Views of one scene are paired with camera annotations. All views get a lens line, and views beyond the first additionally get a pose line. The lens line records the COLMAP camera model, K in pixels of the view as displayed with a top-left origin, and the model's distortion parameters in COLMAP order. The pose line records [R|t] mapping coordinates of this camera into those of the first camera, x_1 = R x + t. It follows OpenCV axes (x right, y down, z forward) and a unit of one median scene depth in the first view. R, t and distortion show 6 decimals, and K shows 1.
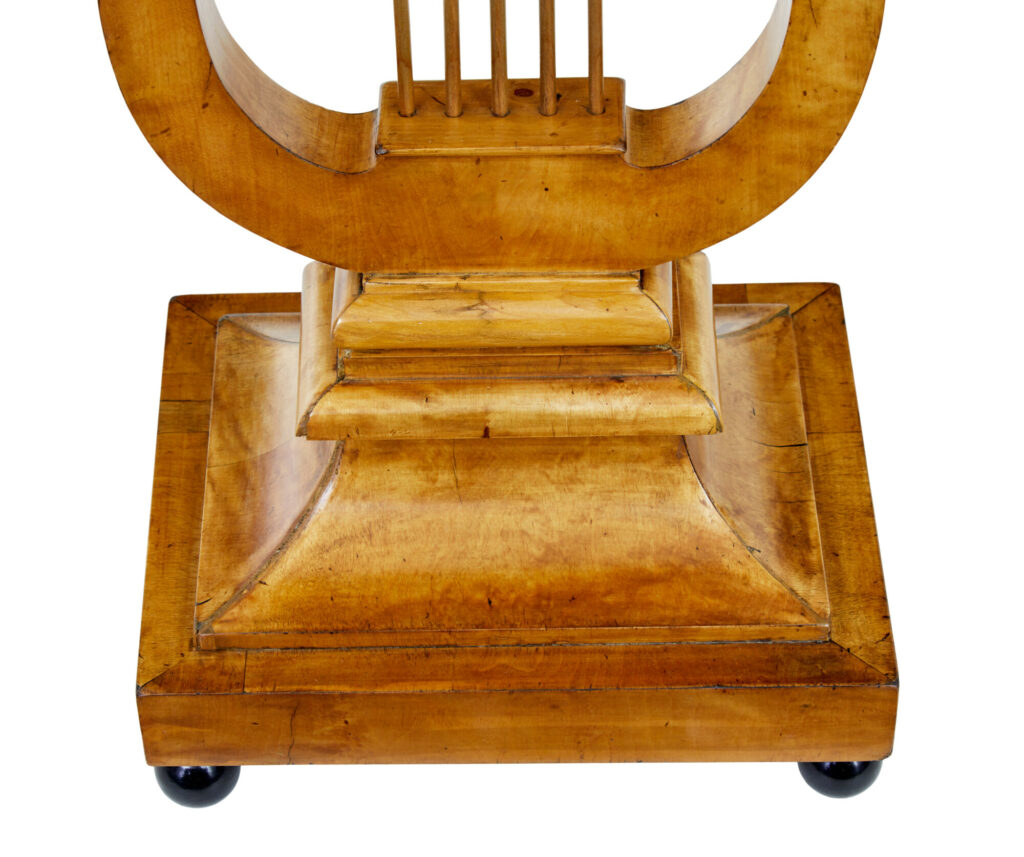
lens RADIAL K [[3350.8, 0, 513.7], [0, 3350.8, 428.3], [0, 0, 1]] dist [-0.023909, 0.000000]
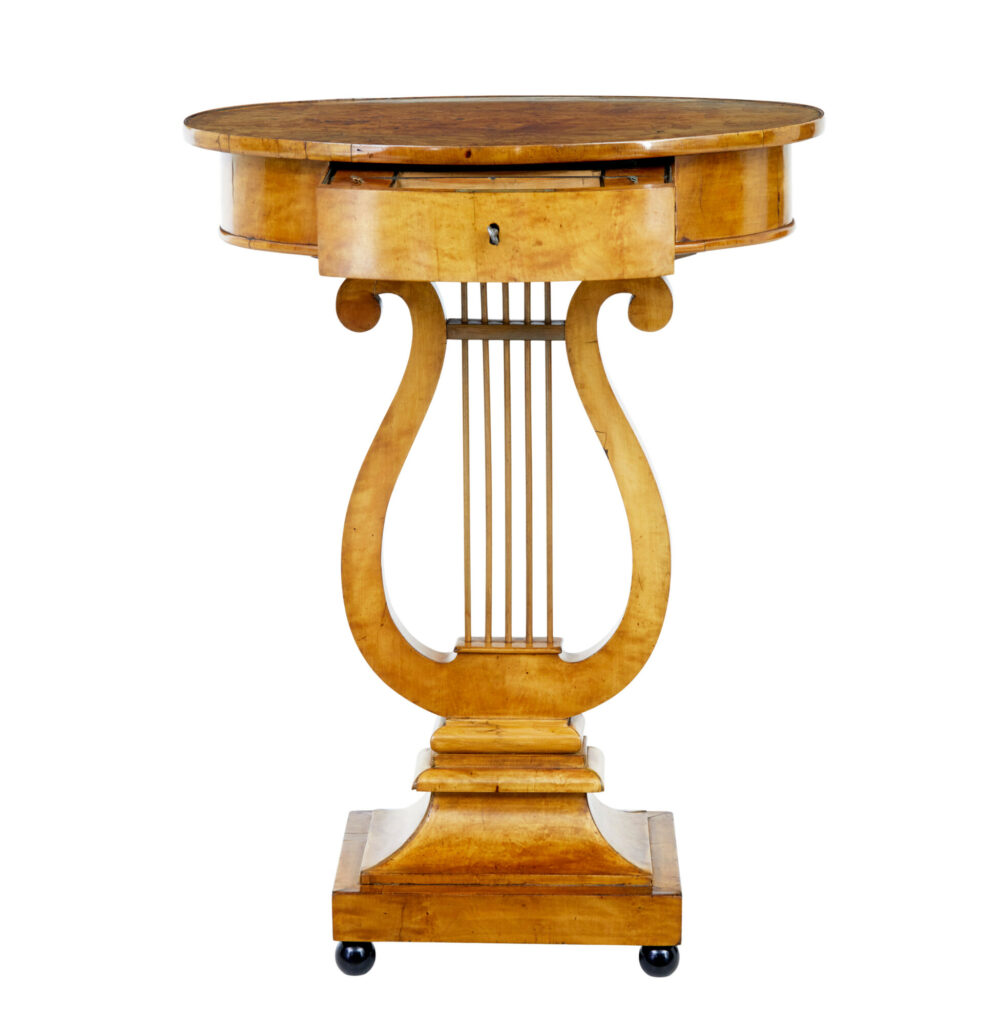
lens RADIAL K [[2670.4, 0, 487.6], [0, 2670.4, 507.8], [0, 0, 1]] dist [0.055064, 0.000000]
pose [[0.999026, 0.027068, -0.034856, 0.042201], [-0.040179, 0.884570, -0.464674, 0.662051], [0.018255, 0.465621, 0.884796, -0.654238]]
